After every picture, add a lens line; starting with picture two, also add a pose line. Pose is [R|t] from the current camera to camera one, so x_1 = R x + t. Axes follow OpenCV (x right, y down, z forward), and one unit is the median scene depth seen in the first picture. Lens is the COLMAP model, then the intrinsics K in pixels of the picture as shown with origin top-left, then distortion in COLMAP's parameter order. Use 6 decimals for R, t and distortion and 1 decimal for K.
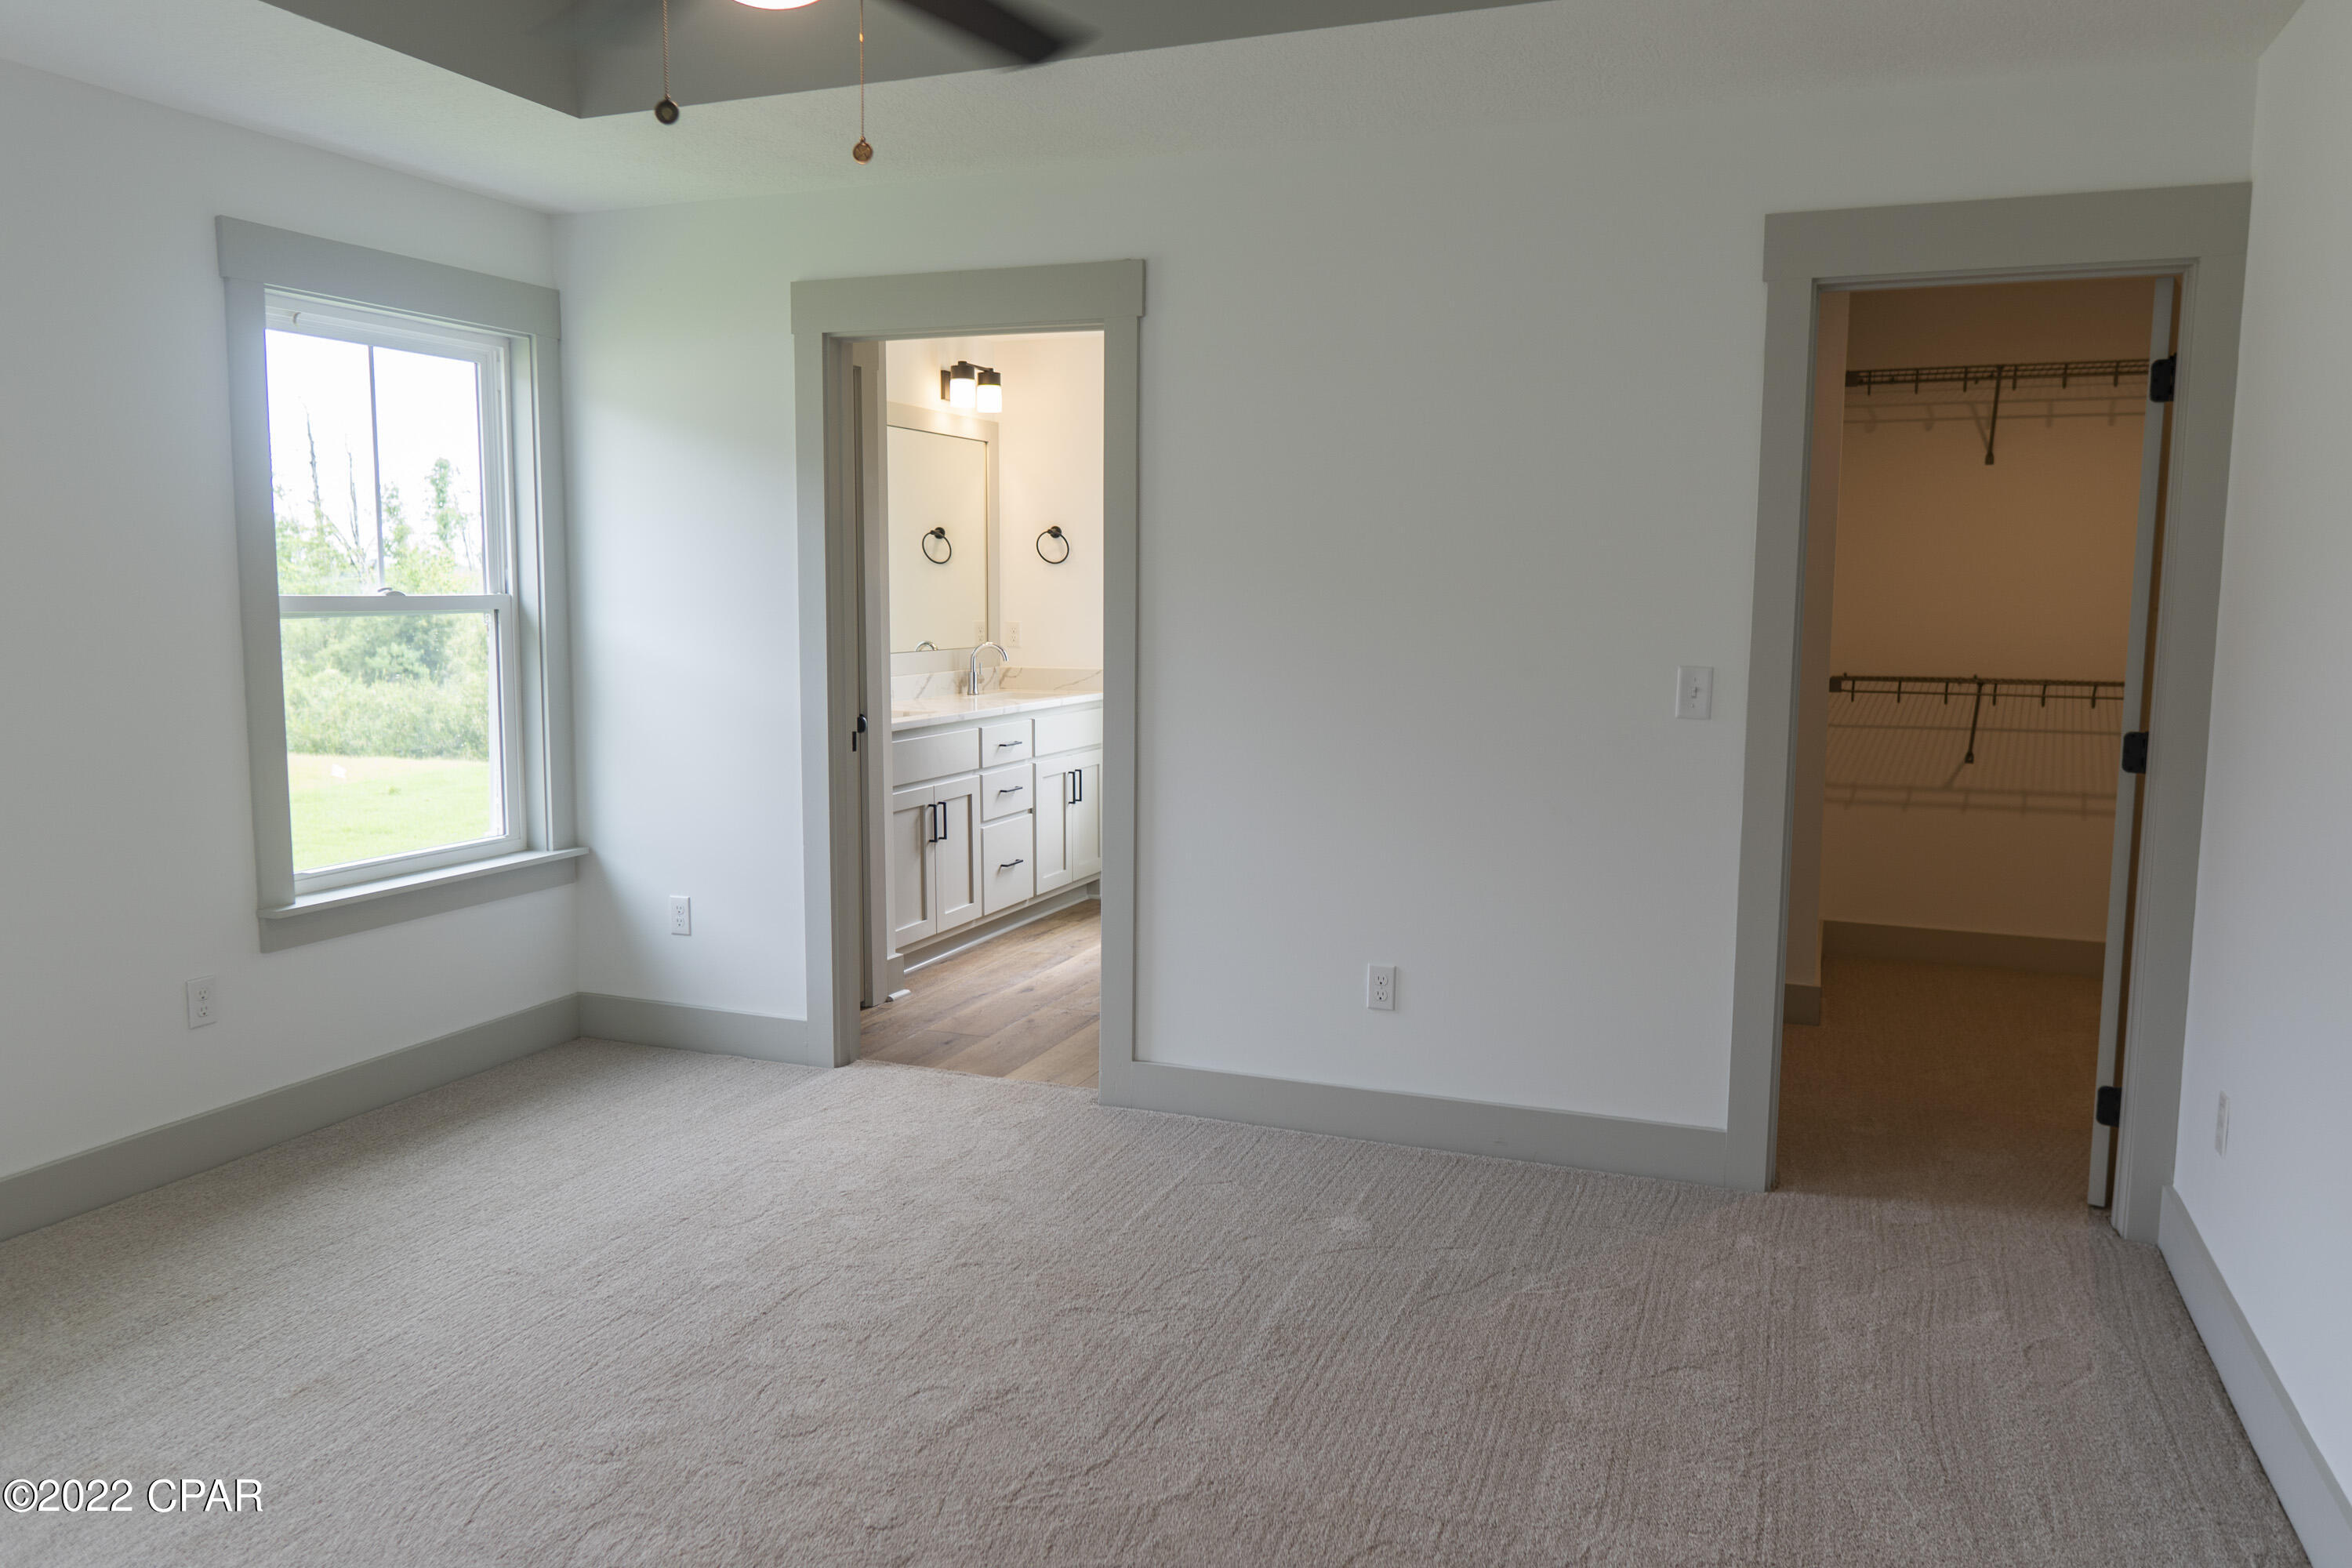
lens RADIAL K [[1649.3, 0, 1180.2], [0, 1649.3, 787.3], [0, 0, 1]] dist [-0.011573, -0.003085]
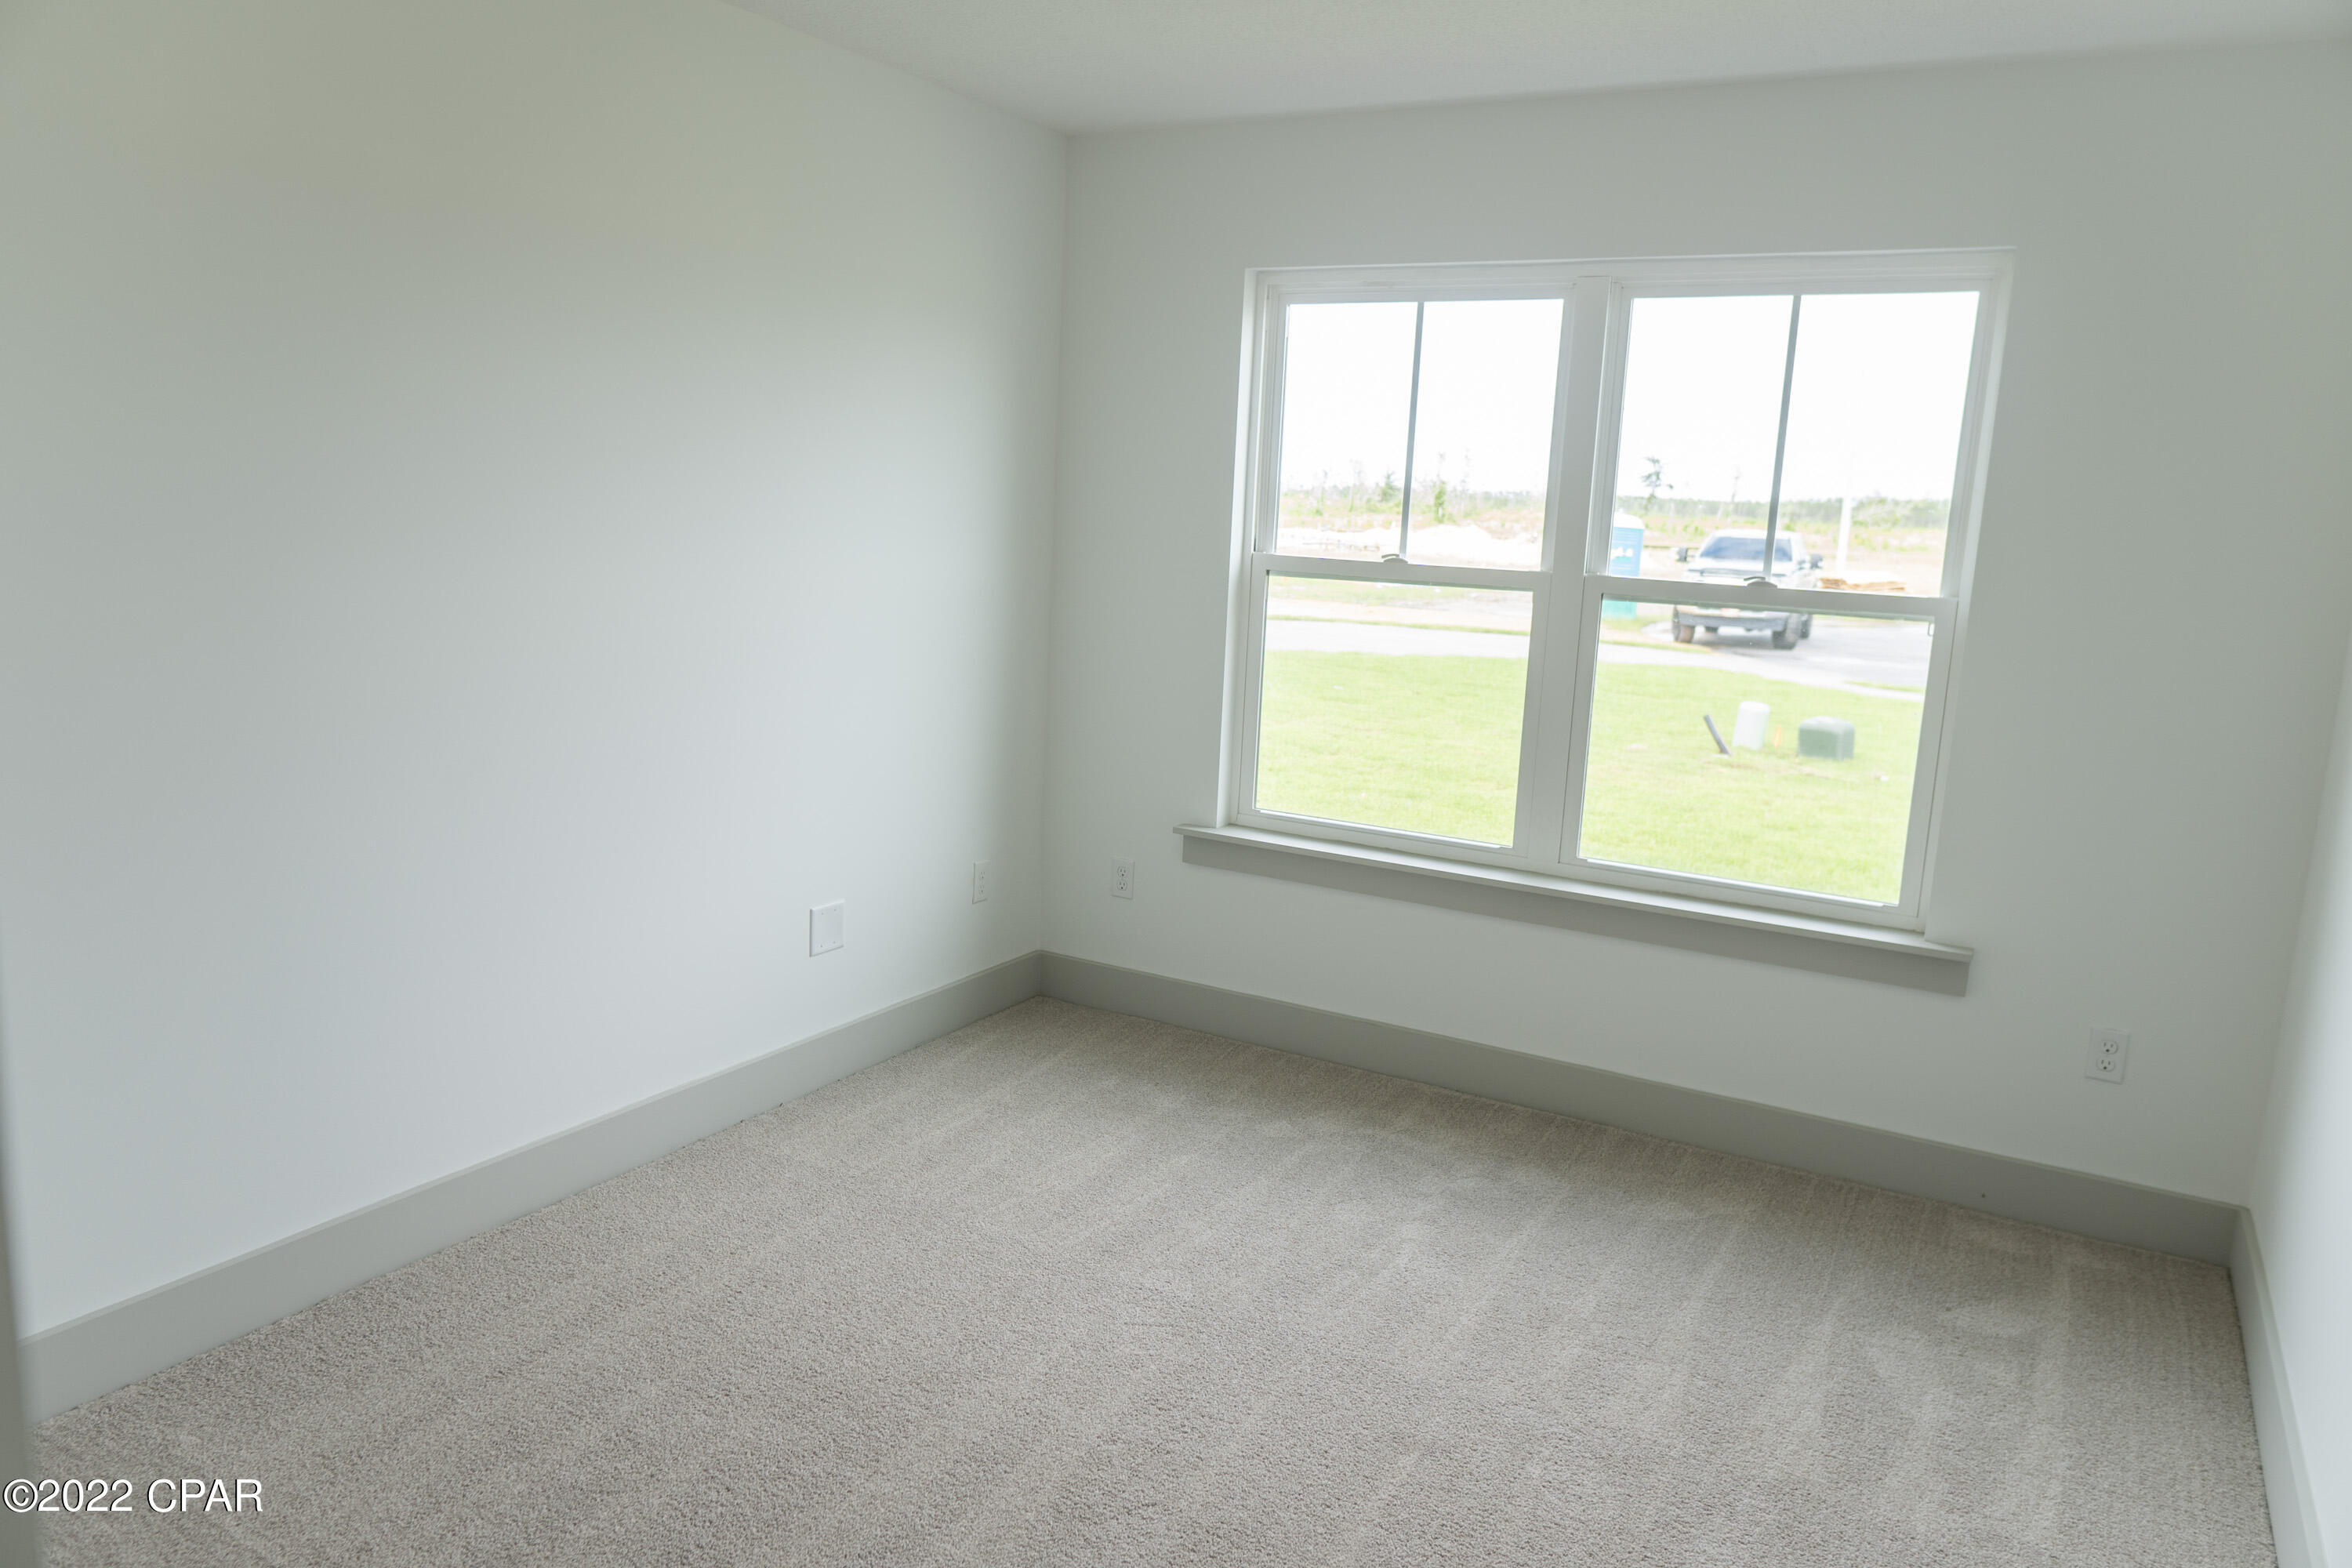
lens RADIAL K [[1649.3, 0, 1180.2], [0, 1649.3, 787.3], [0, 0, 1]] dist [-0.011573, -0.003085]
pose [[-0.073524, 0.165430, -0.983477, 0.585546], [-0.176327, 0.968454, 0.176085, -0.157707], [0.981582, 0.186360, -0.042035, 1.082058]]
